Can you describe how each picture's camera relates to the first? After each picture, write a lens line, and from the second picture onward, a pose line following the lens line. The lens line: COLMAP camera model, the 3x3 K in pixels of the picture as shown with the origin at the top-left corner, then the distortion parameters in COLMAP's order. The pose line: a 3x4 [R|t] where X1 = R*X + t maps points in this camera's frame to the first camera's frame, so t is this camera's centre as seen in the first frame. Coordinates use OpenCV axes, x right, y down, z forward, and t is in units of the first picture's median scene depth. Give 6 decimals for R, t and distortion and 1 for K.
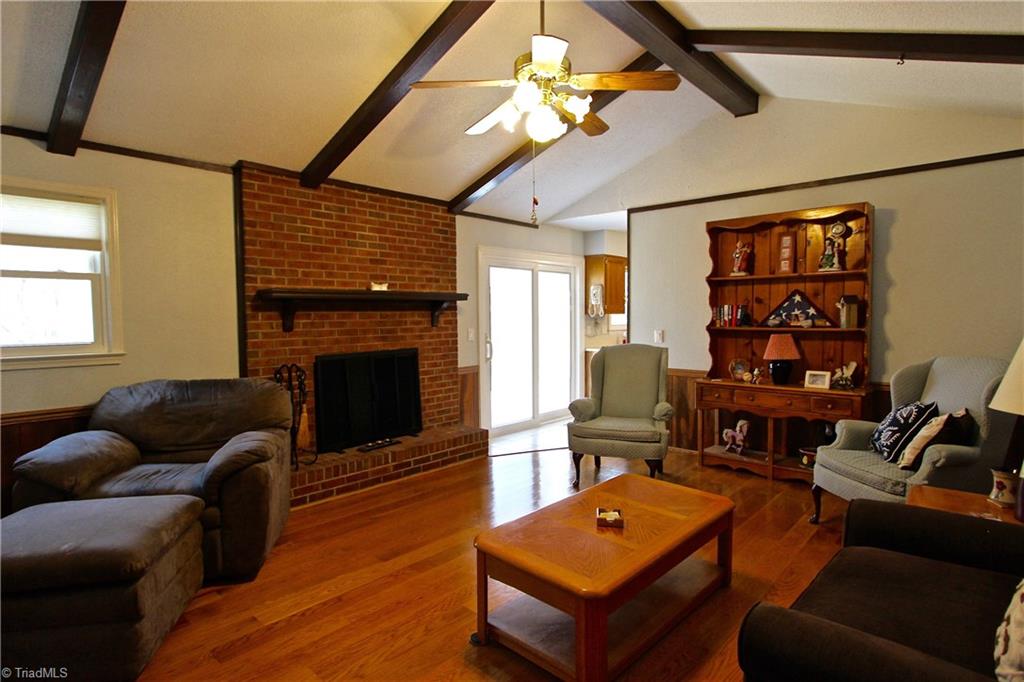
lens RADIAL K [[531.5, 0, 512.0], [0, 531.5, 341.0], [0, 0, 1]] dist [-0.021099, 0.006910]
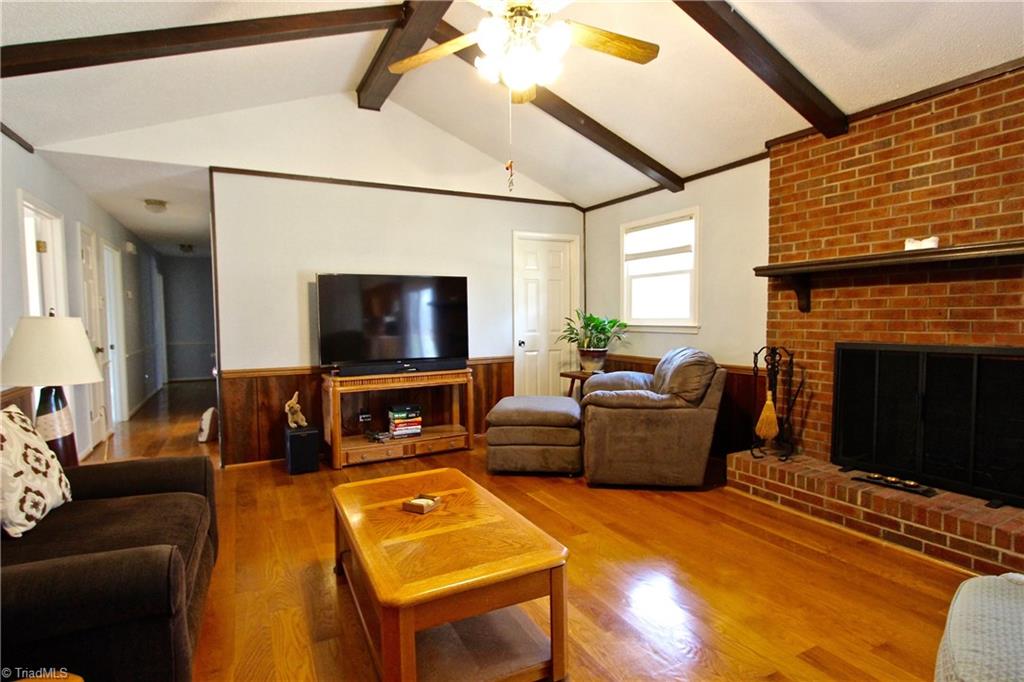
lens RADIAL K [[531.5, 0, 512.0], [0, 531.5, 341.0], [0, 0, 1]] dist [-0.021099, 0.006910]
pose [[-0.341820, 0.057108, -0.938029, 0.555144], [-0.029332, 0.997017, 0.071388, -0.017366], [0.939308, 0.051916, -0.339125, 0.806169]]
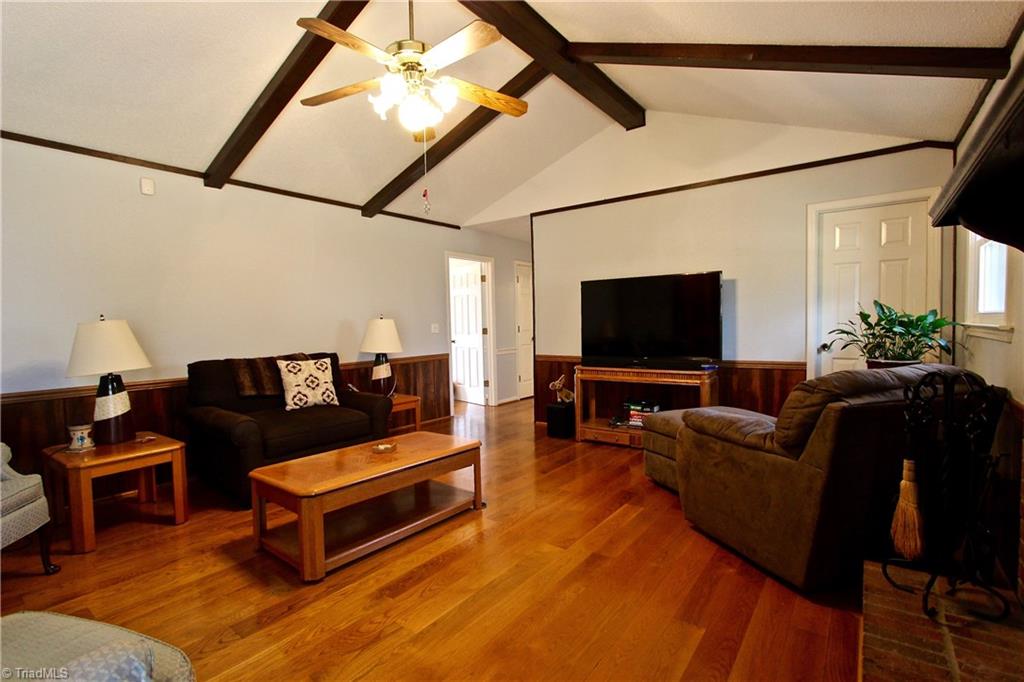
lens RADIAL K [[472.3, 0, 512.0], [0, 472.3, 341.0], [0, 0, 1]] dist [-0.014497, 0.001298]
pose [[-0.994488, 0.031119, -0.100122, -0.023099], [0.022684, 0.996181, 0.084309, -0.020885], [0.102363, 0.081573, -0.991397, 1.230192]]
